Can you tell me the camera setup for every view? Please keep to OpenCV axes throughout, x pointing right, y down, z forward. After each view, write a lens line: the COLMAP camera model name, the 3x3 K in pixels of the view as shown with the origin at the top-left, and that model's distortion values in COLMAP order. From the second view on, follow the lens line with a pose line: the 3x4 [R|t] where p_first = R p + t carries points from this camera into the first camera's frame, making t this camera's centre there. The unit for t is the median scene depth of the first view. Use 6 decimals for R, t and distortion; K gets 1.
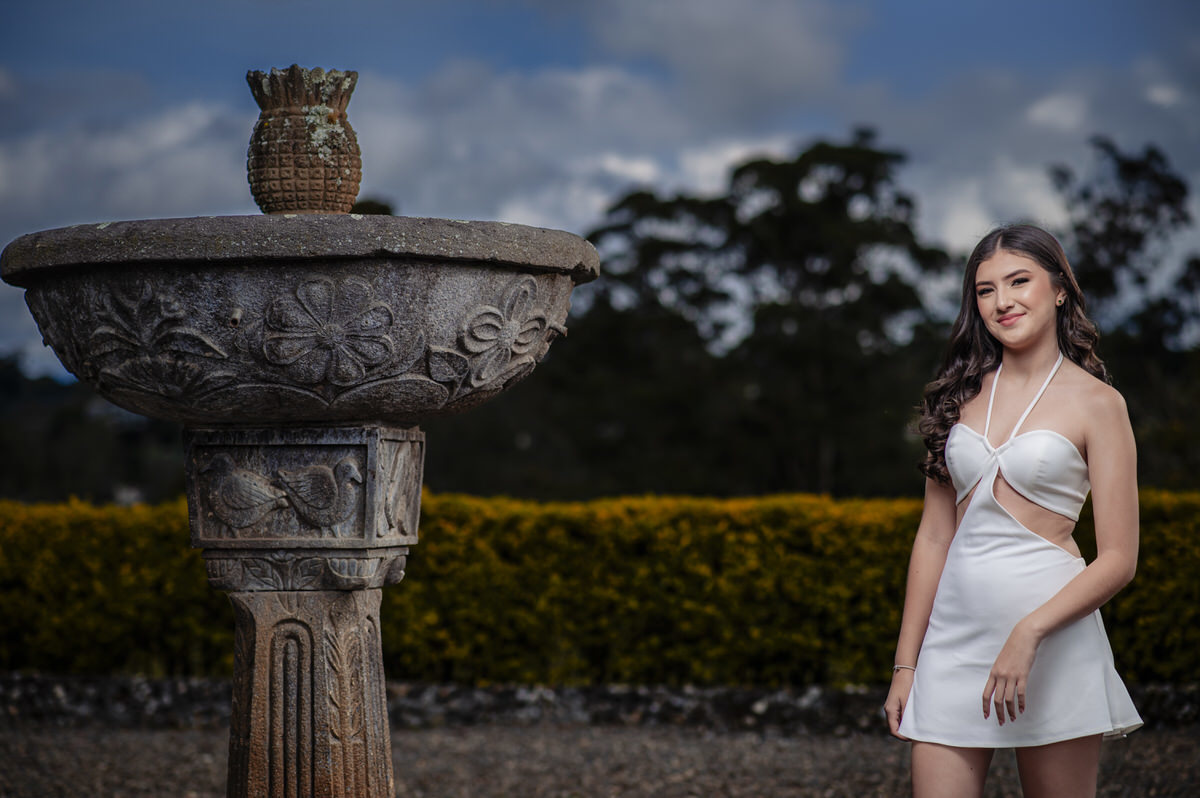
lens RADIAL K [[2919.1, 0, 600.2], [0, 2919.1, 398.3], [0, 0, 1]] dist [0.040841, 0.000000]
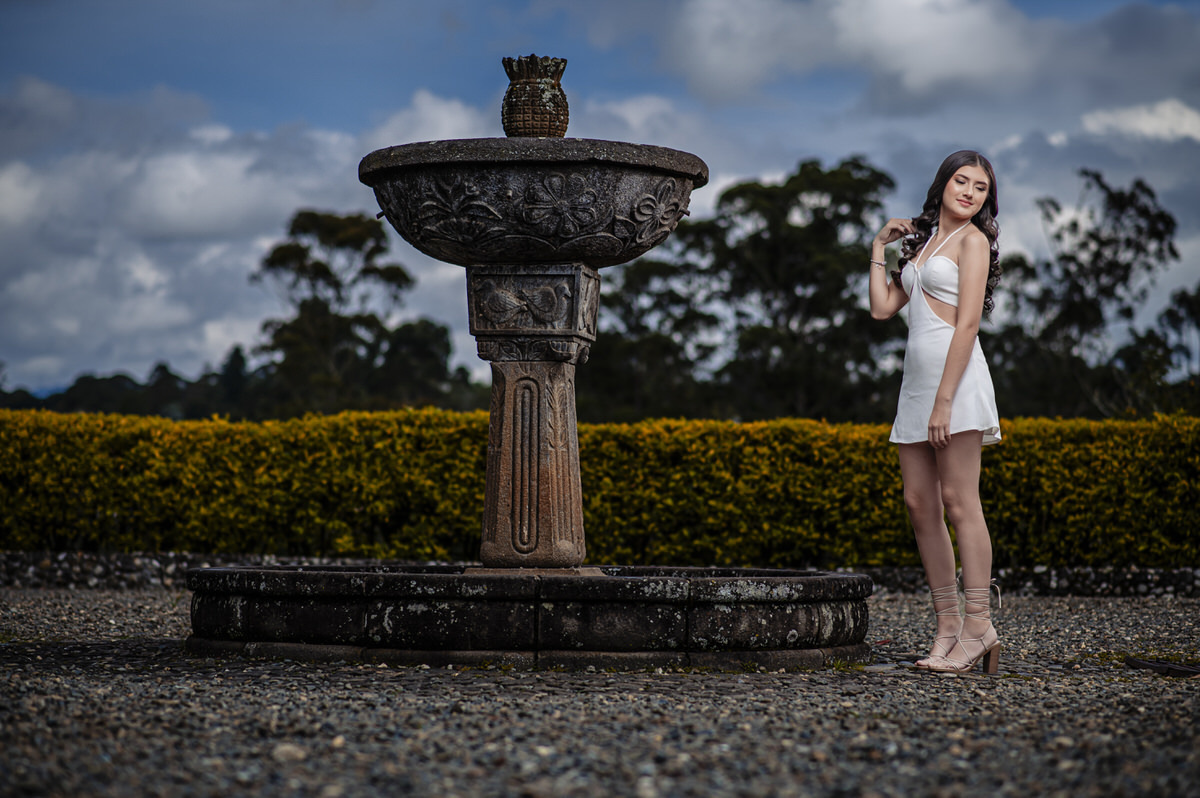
lens RADIAL K [[2919.1, 0, 599.3], [0, 2919.1, 399.3], [0, 0, 1]] dist [0.040841, 0.000000]
pose [[0.999806, 0.019051, 0.004926, -0.026941], [-0.019014, 0.999792, -0.007361, 0.037835], [-0.005065, 0.007266, 0.999961, -0.268589]]
